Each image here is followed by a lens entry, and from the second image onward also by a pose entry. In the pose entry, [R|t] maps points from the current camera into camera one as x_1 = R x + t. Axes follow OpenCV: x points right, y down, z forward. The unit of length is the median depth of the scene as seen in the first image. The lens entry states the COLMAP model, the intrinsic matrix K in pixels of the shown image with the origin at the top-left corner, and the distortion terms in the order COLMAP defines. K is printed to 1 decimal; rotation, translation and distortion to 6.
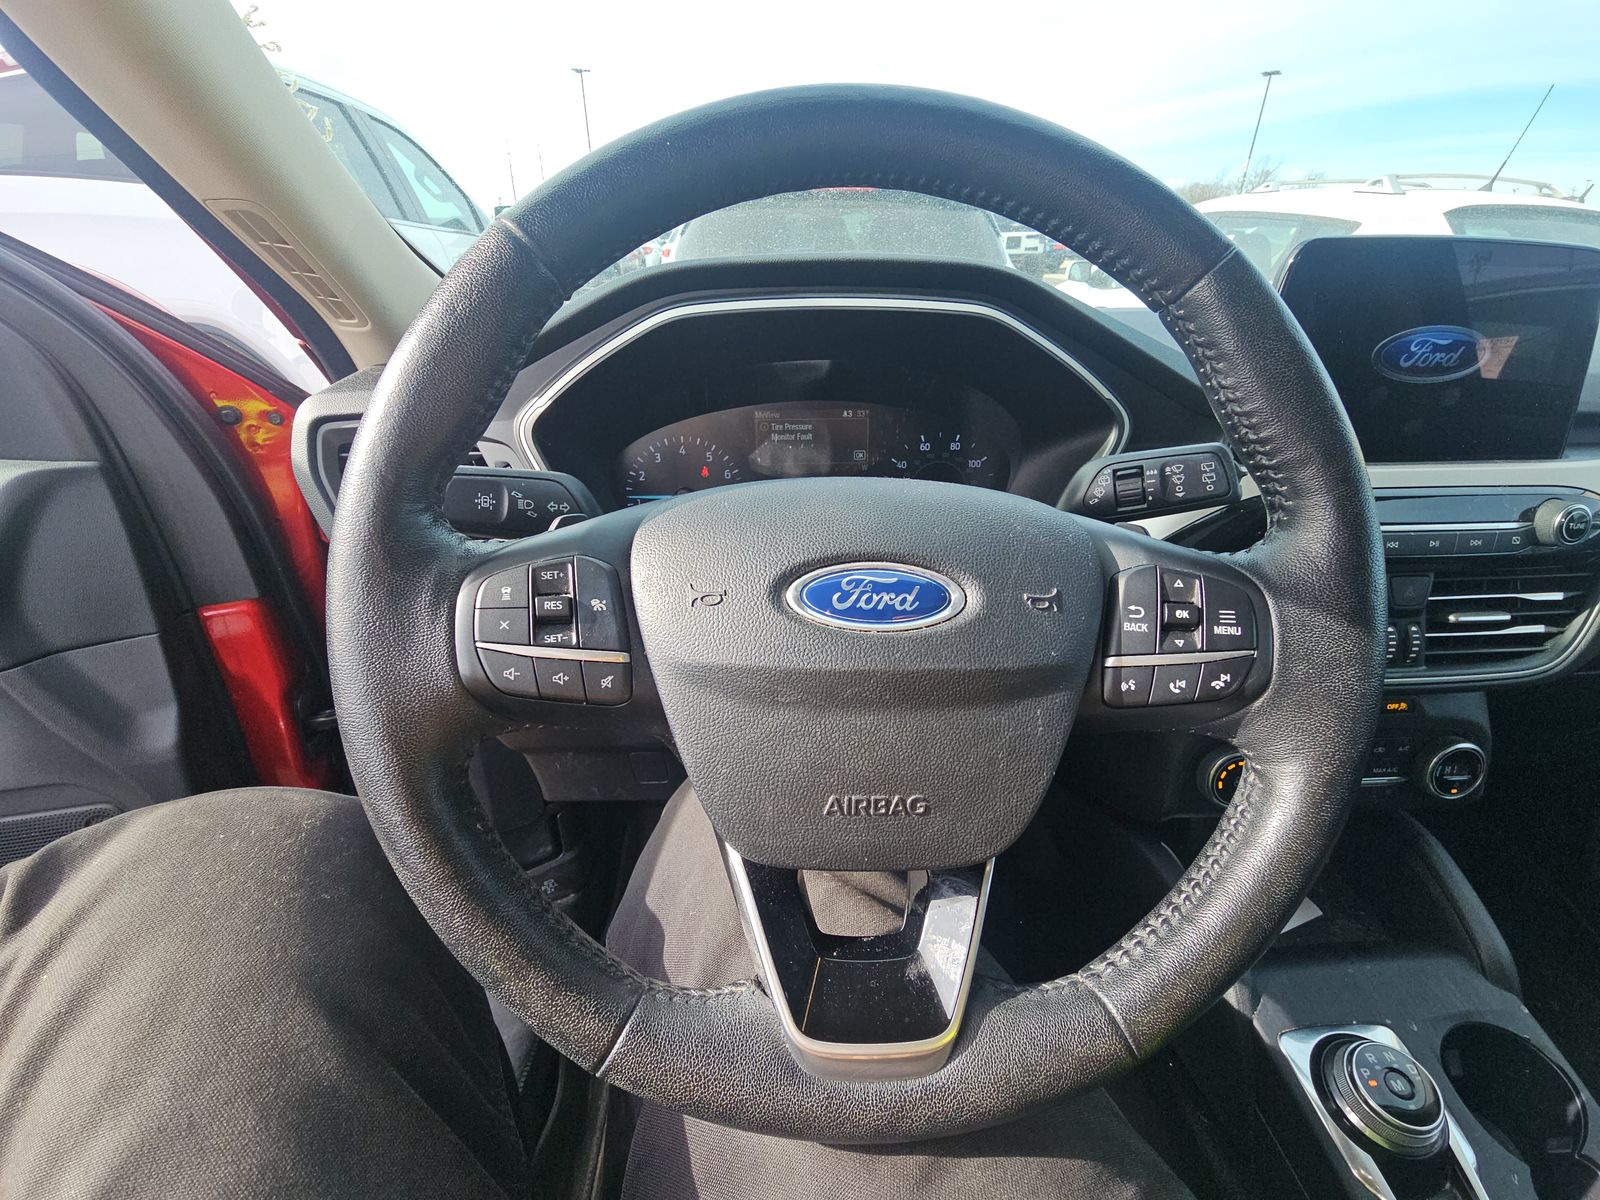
lens RADIAL K [[648.1, 0, 799.8], [0, 648.1, 594.6], [0, 0, 1]] dist [0.003713, -0.005466]
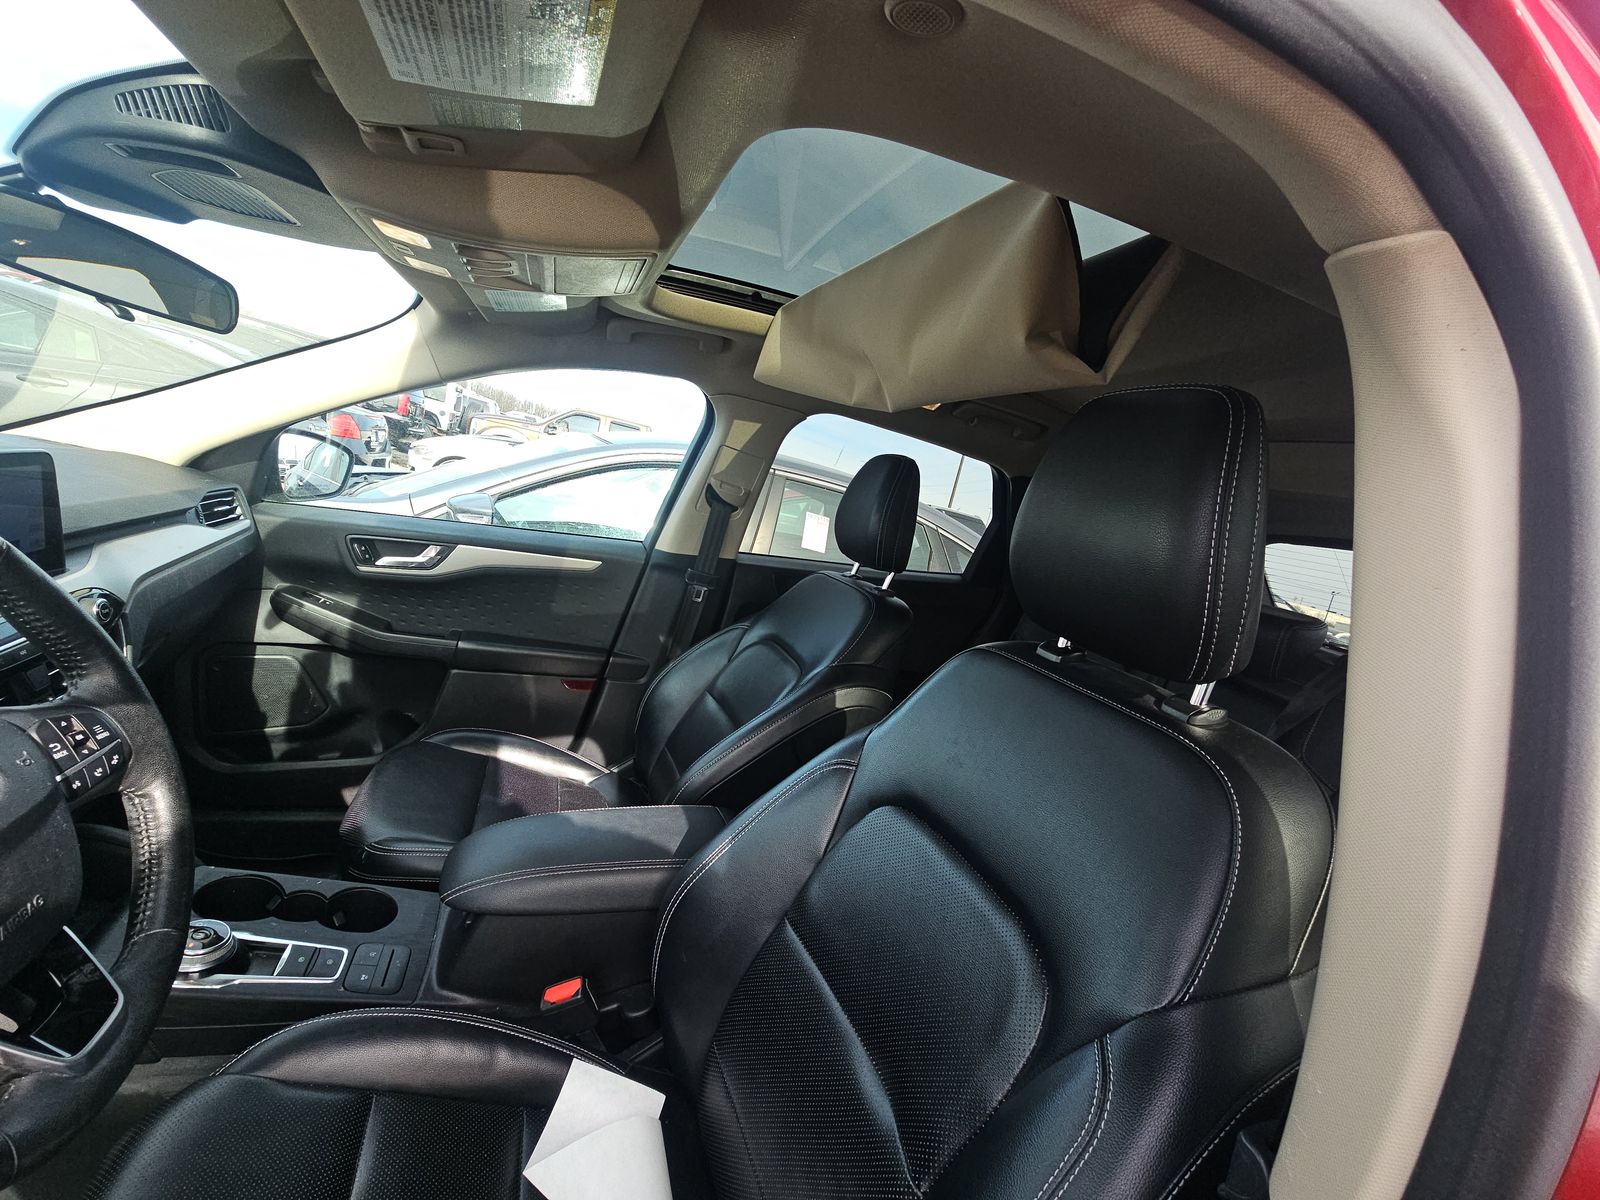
lens RADIAL K [[648.1, 0, 799.8], [0, 648.1, 594.6], [0, 0, 1]] dist [0.003713, -0.005466]
pose [[-0.299104, -0.212951, 0.930155, -1.618300], [0.203370, 0.938158, 0.280179, -0.441677], [-0.932297, 0.272969, -0.237299, -0.570057]]
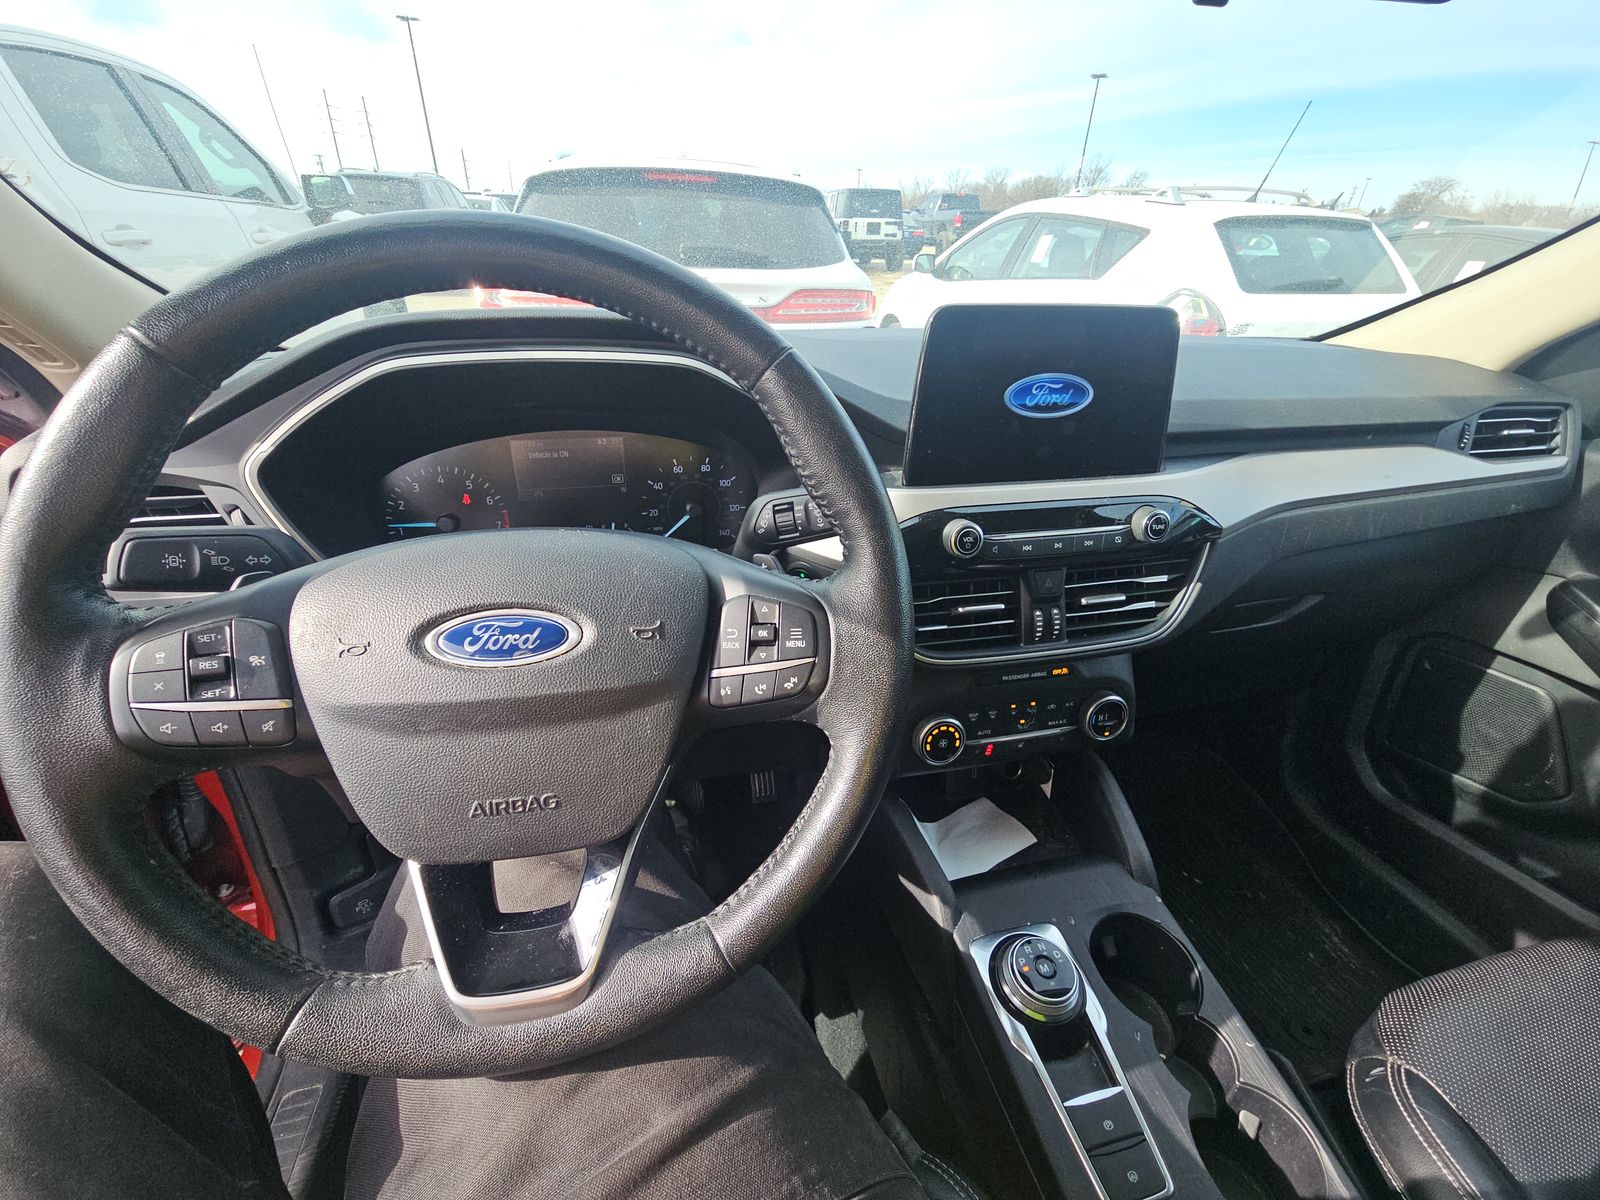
lens RADIAL K [[648.1, 0, 799.8], [0, 648.1, 594.6], [0, 0, 1]] dist [0.003713, -0.005466]
pose [[0.984140, -0.058320, 0.167536, 0.446712], [0.053876, 0.998068, 0.030953, -0.083394], [-0.169017, -0.021436, 0.985380, -0.294347]]
